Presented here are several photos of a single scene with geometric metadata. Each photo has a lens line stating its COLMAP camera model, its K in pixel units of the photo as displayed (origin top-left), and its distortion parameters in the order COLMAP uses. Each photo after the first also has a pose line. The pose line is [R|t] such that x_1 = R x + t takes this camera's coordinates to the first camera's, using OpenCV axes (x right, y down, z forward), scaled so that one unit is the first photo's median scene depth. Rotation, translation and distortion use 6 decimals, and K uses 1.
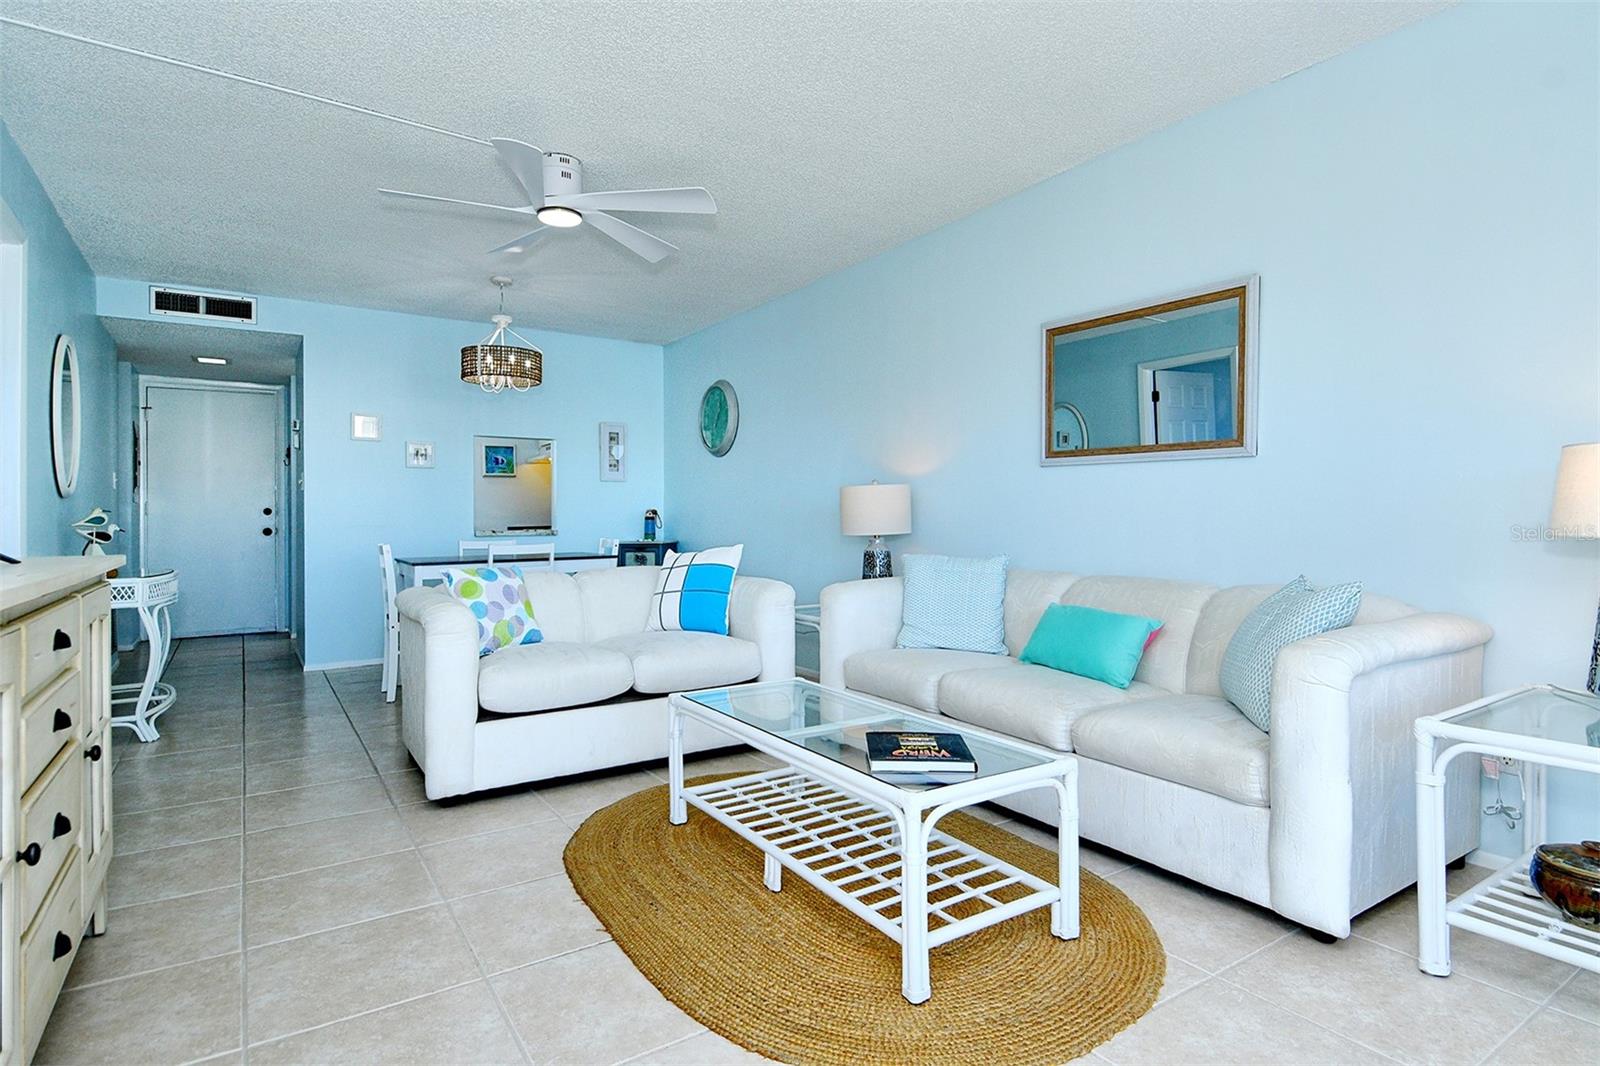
lens RADIAL K [[856.7, 0, 792.6], [0, 856.7, 526.3], [0, 0, 1]] dist [0.041976, -0.042782]
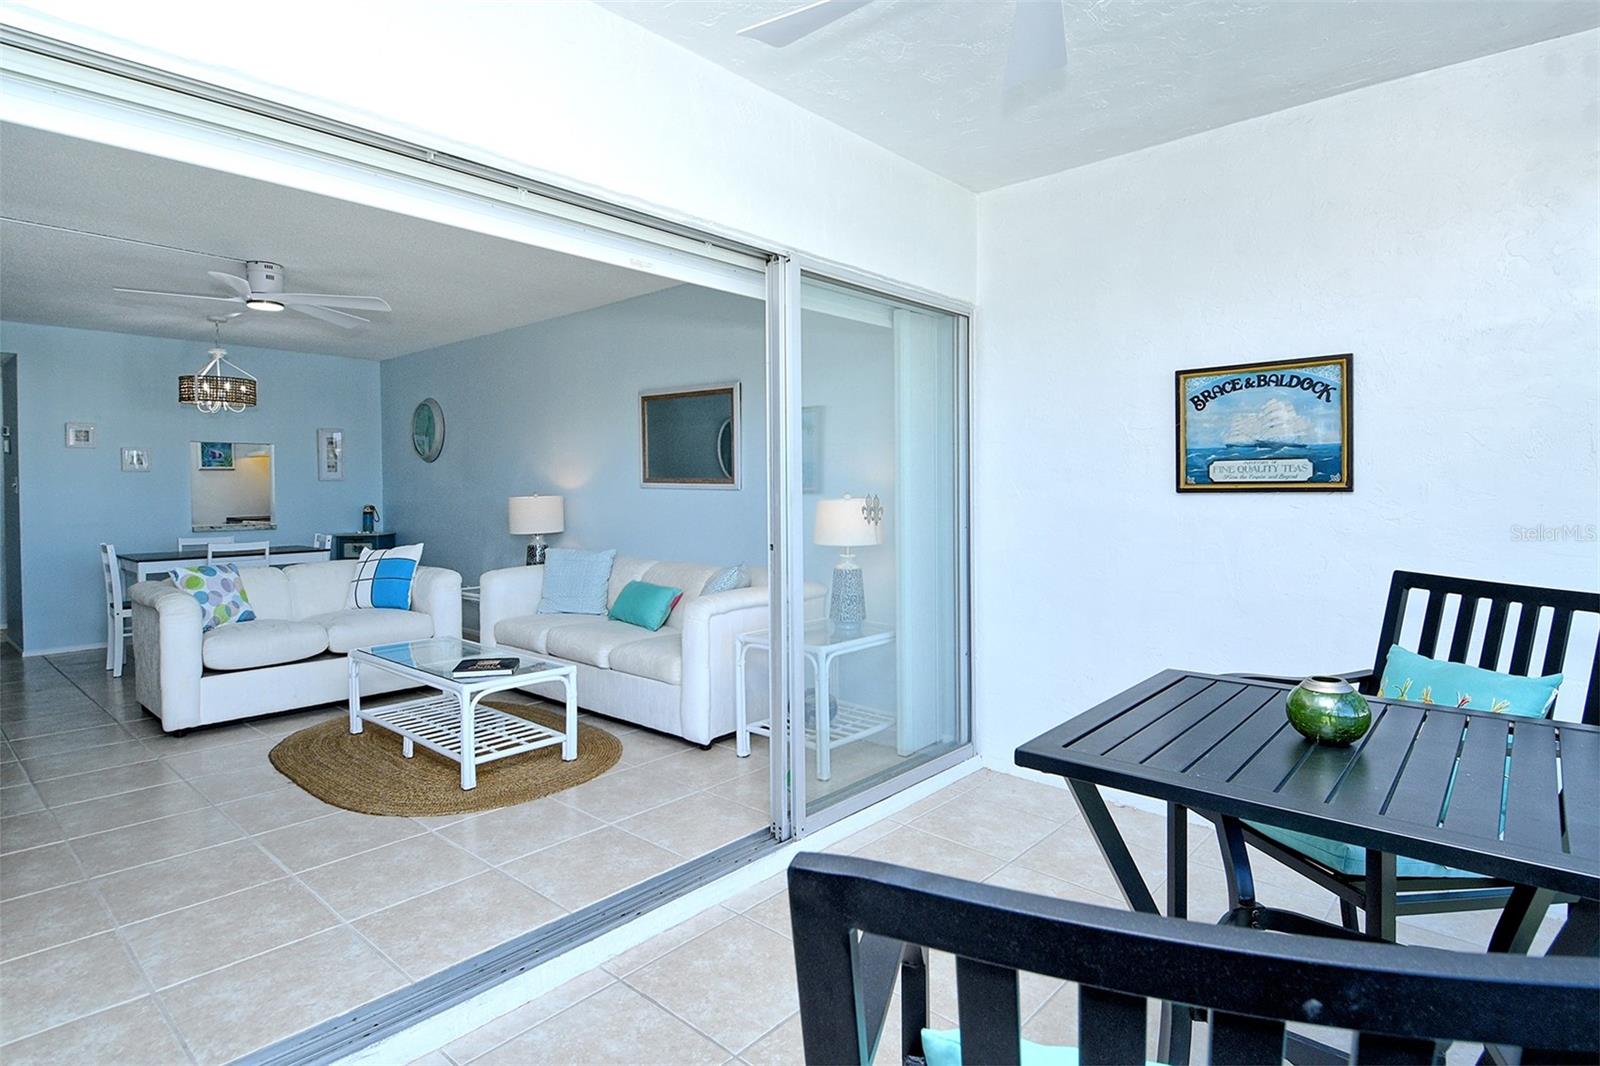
lens RADIAL K [[867.2, 0, 822.1], [0, 867.2, 515.3], [0, 0, 1]] dist [0.043571, -0.048225]
pose [[0.962315, -0.007570, 0.271832, 0.175660], [0.002264, 0.999801, 0.019827, -0.049667], [-0.271928, -0.018465, 0.962141, -0.511147]]
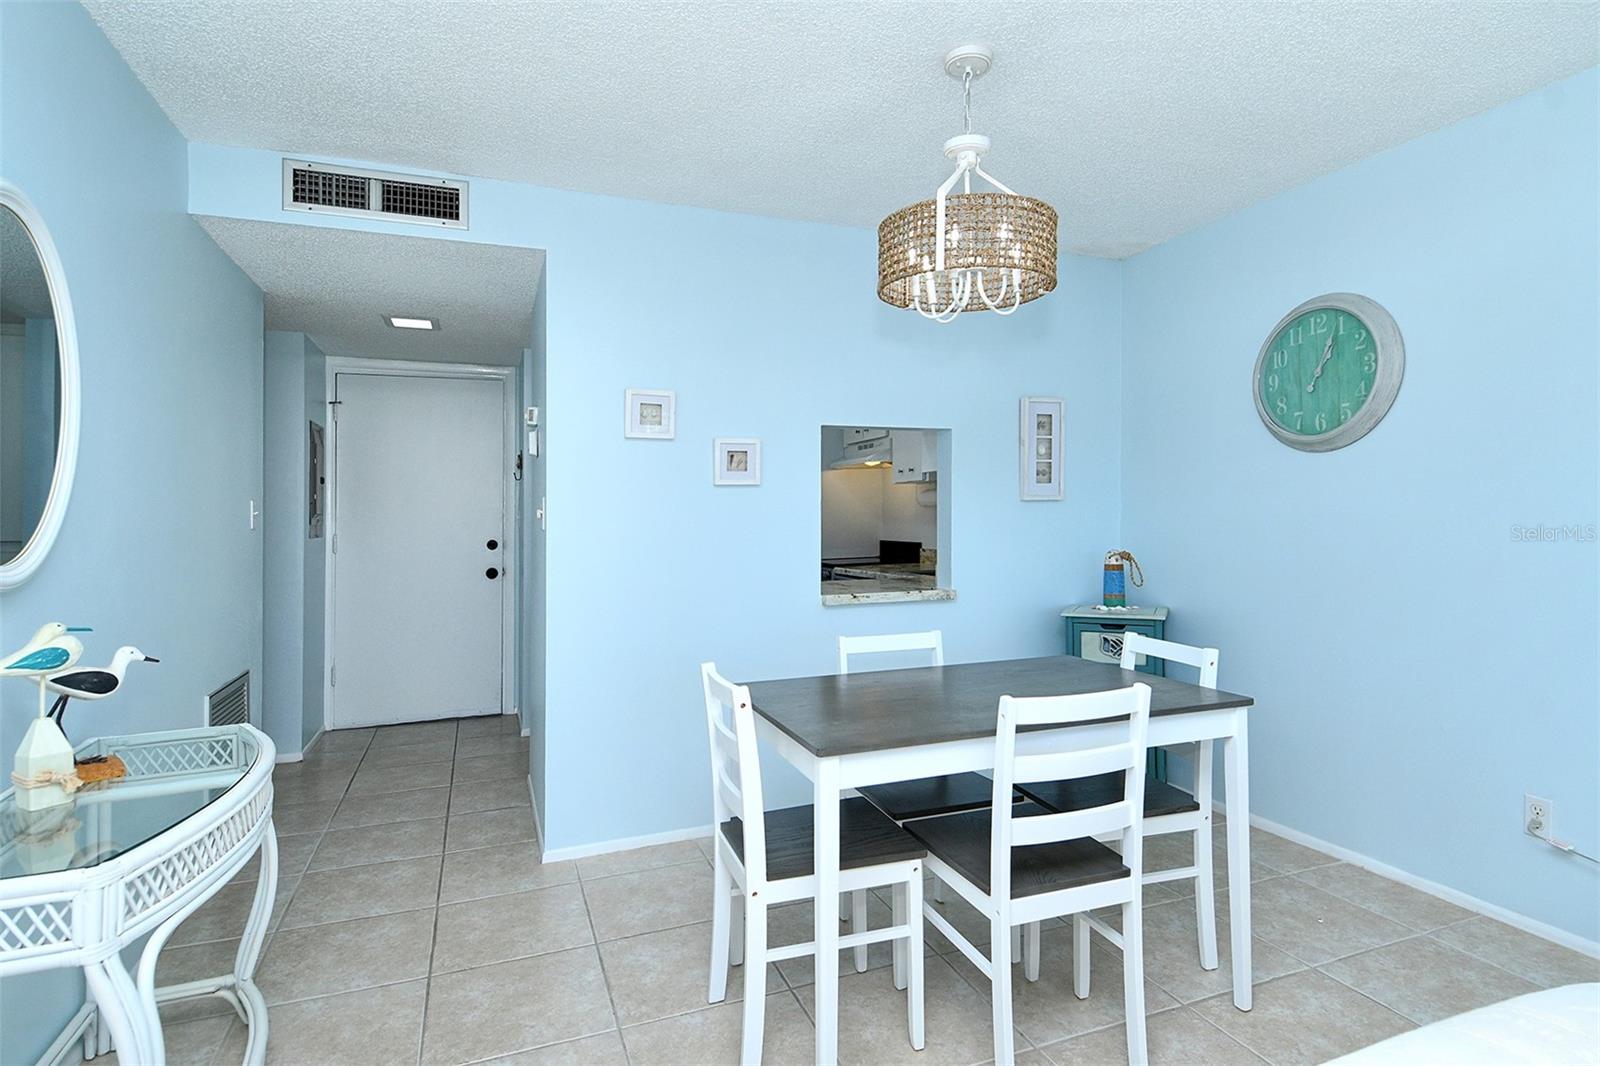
lens RADIAL K [[832.7, 0, 816.9], [0, 832.7, 495.4], [0, 0, 1]] dist [0.035016, -0.029015]
pose [[0.982644, -0.012131, -0.185107, -0.443748], [0.006166, 0.999444, -0.032762, -0.068511], [0.185401, 0.031052, 0.982172, 0.761389]]
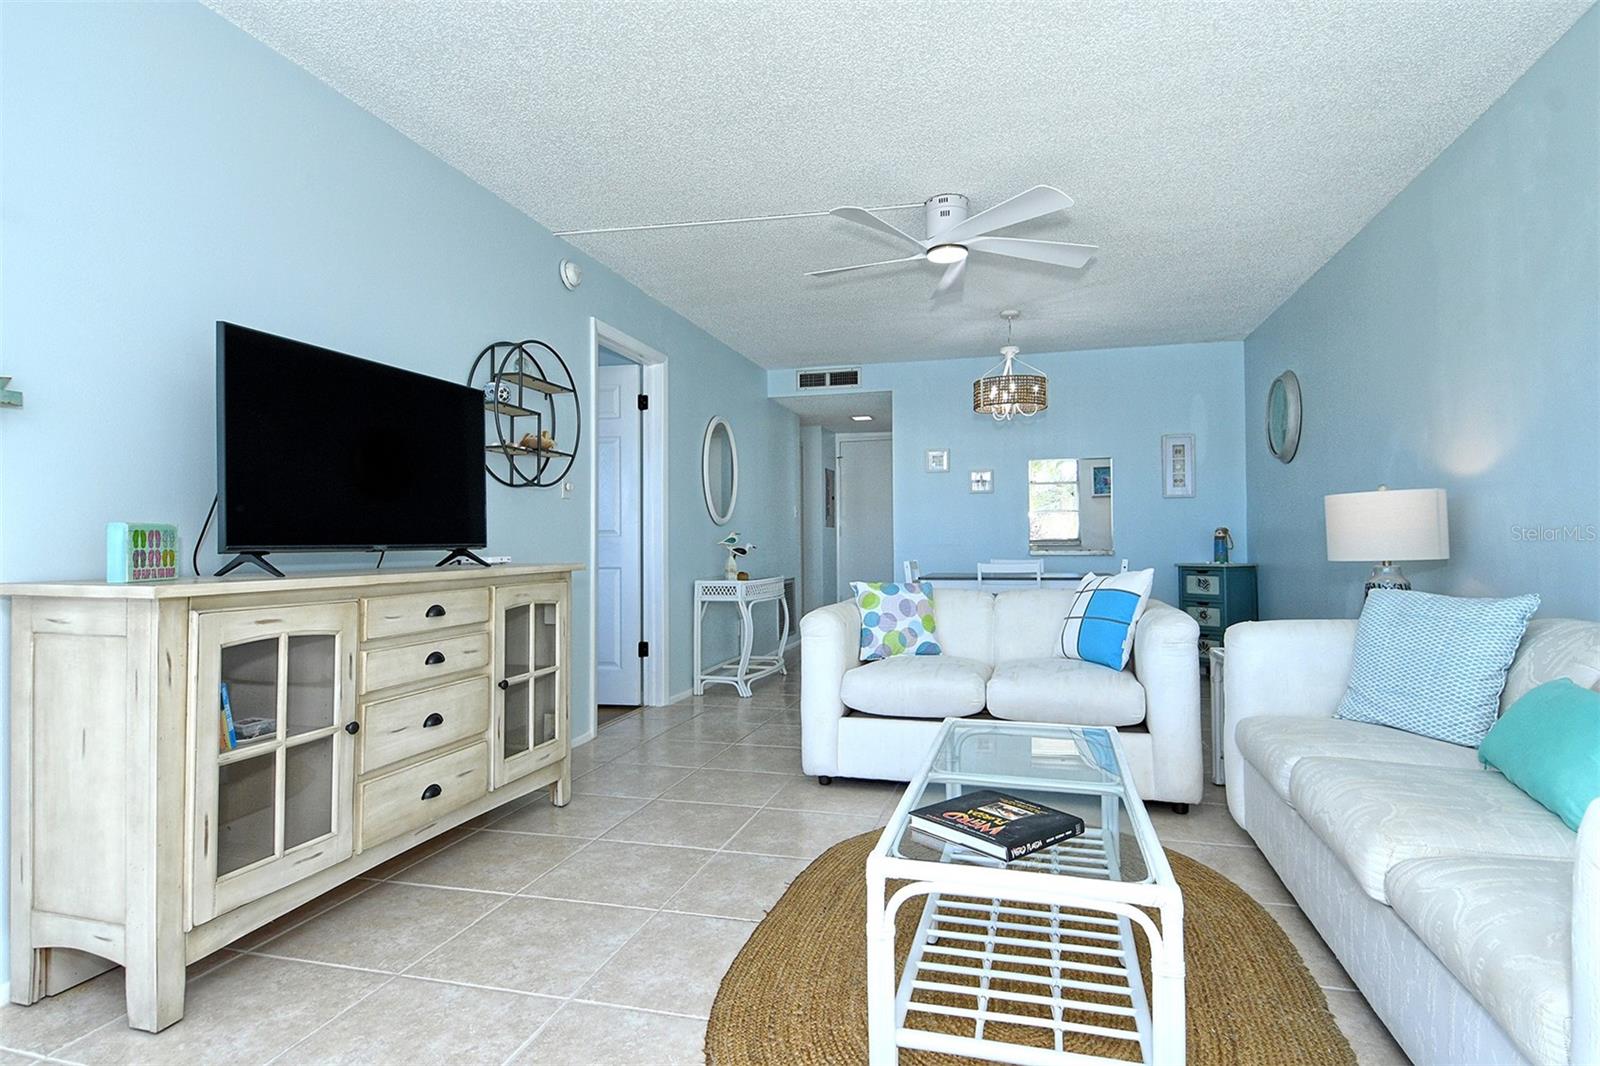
lens RADIAL K [[823.1, 0, 785.9], [0, 823.1, 529.1], [0, 0, 1]] dist [0.036936, -0.000178]
pose [[0.654527, -0.010286, -0.755969, 0.329603], [-0.004942, 0.999828, -0.017883, -0.001814], [0.756023, 0.015441, 0.654363, 0.173570]]
